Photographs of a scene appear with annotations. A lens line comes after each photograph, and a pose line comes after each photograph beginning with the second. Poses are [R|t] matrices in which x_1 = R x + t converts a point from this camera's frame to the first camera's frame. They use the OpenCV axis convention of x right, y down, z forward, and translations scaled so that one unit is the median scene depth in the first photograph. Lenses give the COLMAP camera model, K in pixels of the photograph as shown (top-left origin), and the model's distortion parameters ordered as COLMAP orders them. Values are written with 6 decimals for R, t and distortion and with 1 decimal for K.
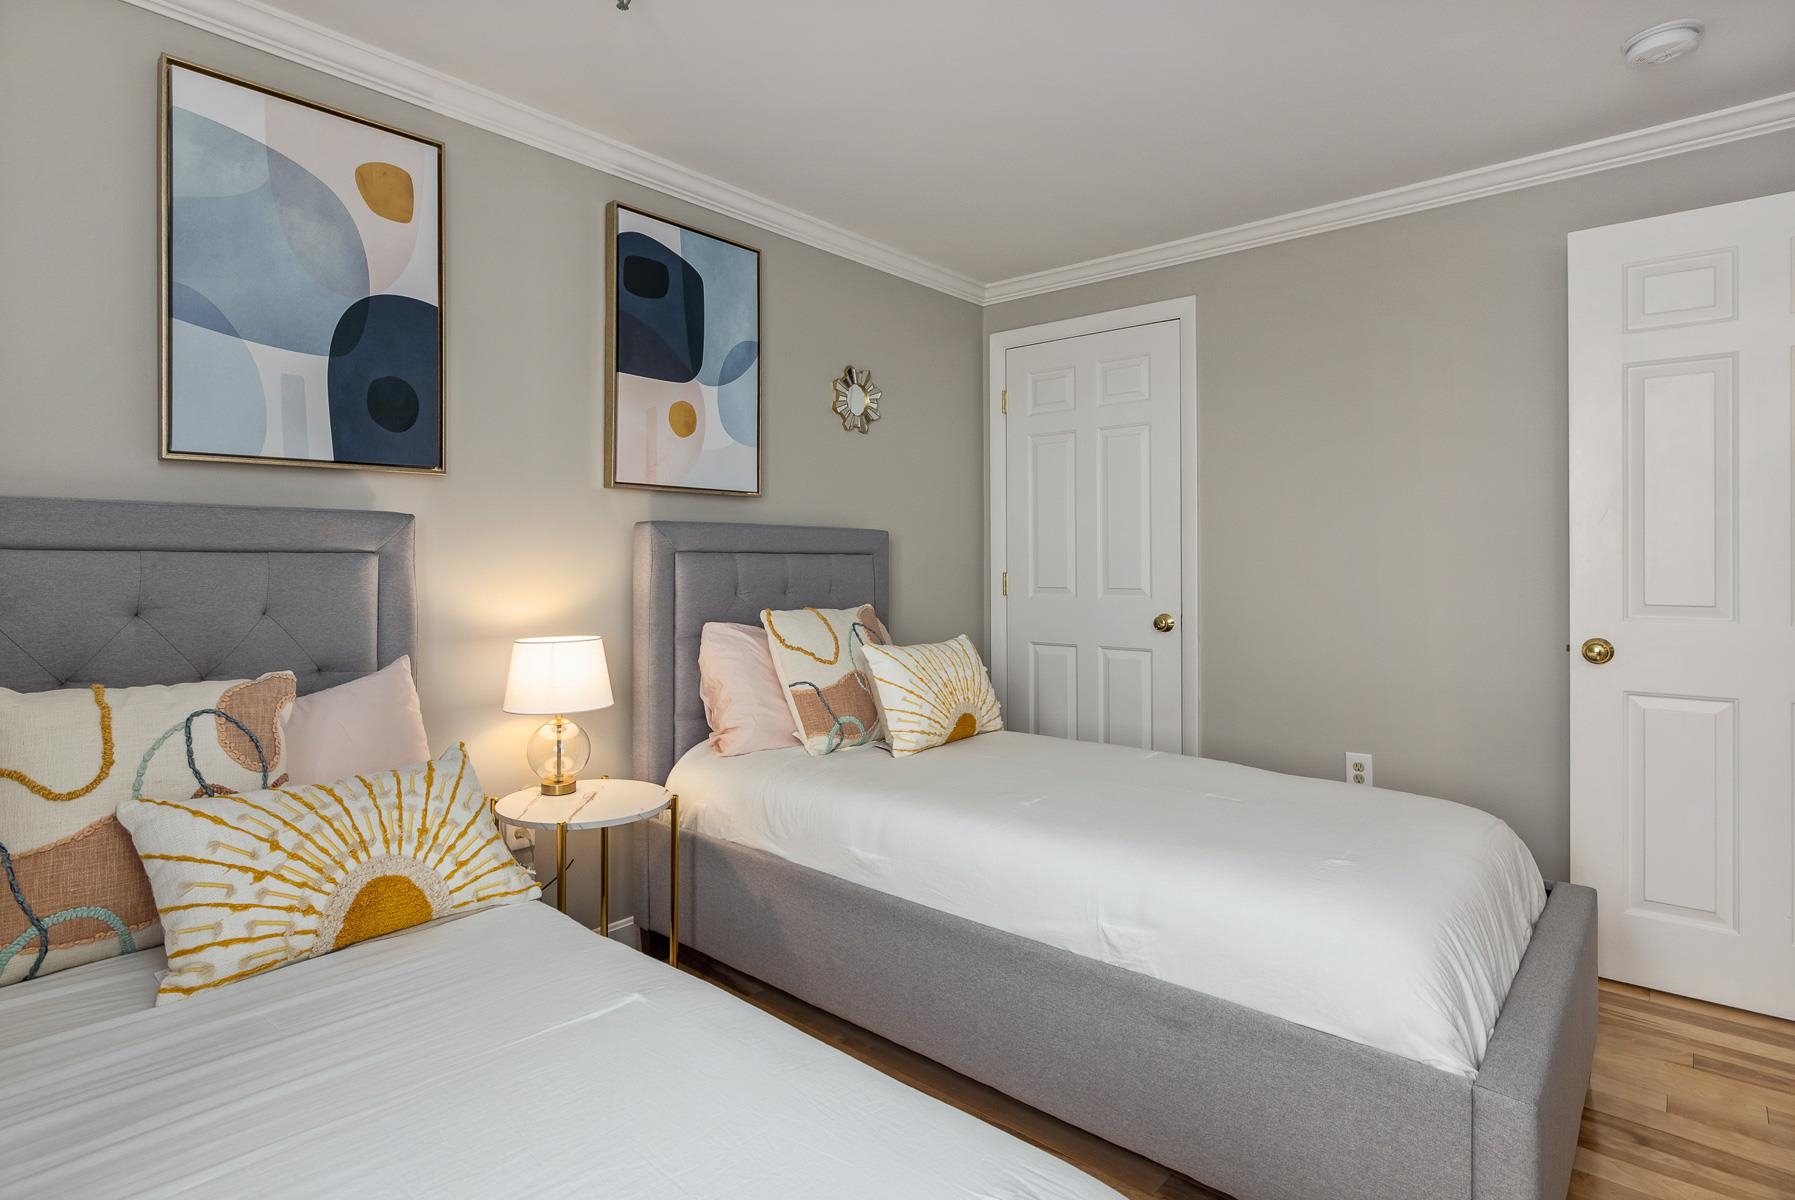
lens RADIAL K [[914.8, 0, 896.3], [0, 914.8, 555.9], [0, 0, 1]] dist [-0.000970, 0.000111]
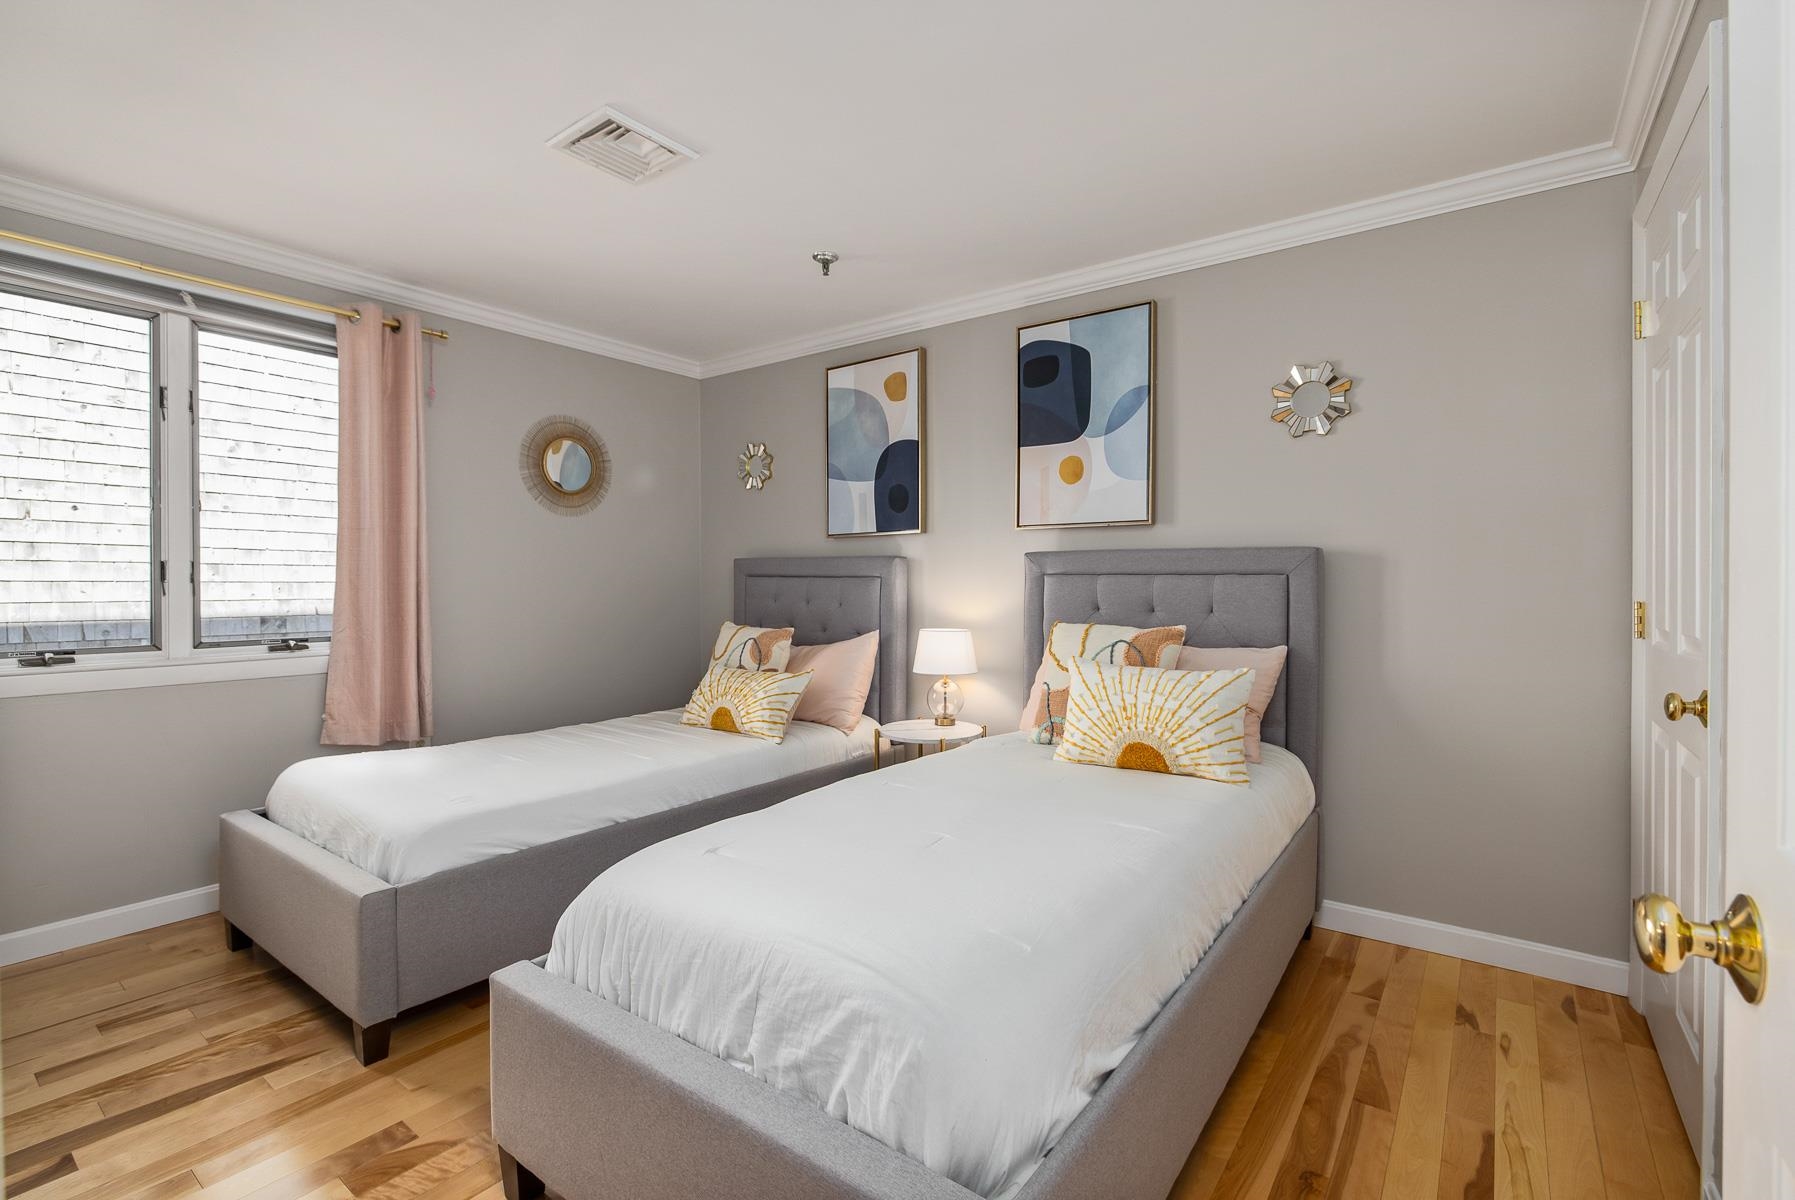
lens RADIAL K [[817.4, 0, 894.3], [0, 817.4, 580.1], [0, 0, 1]] dist [0.014345, -0.000295]
pose [[0.082080, 0.001072, -0.996625, 1.055583], [0.005333, 0.999985, 0.001514, 0.000782], [0.996611, -0.005439, 0.082073, 0.790227]]
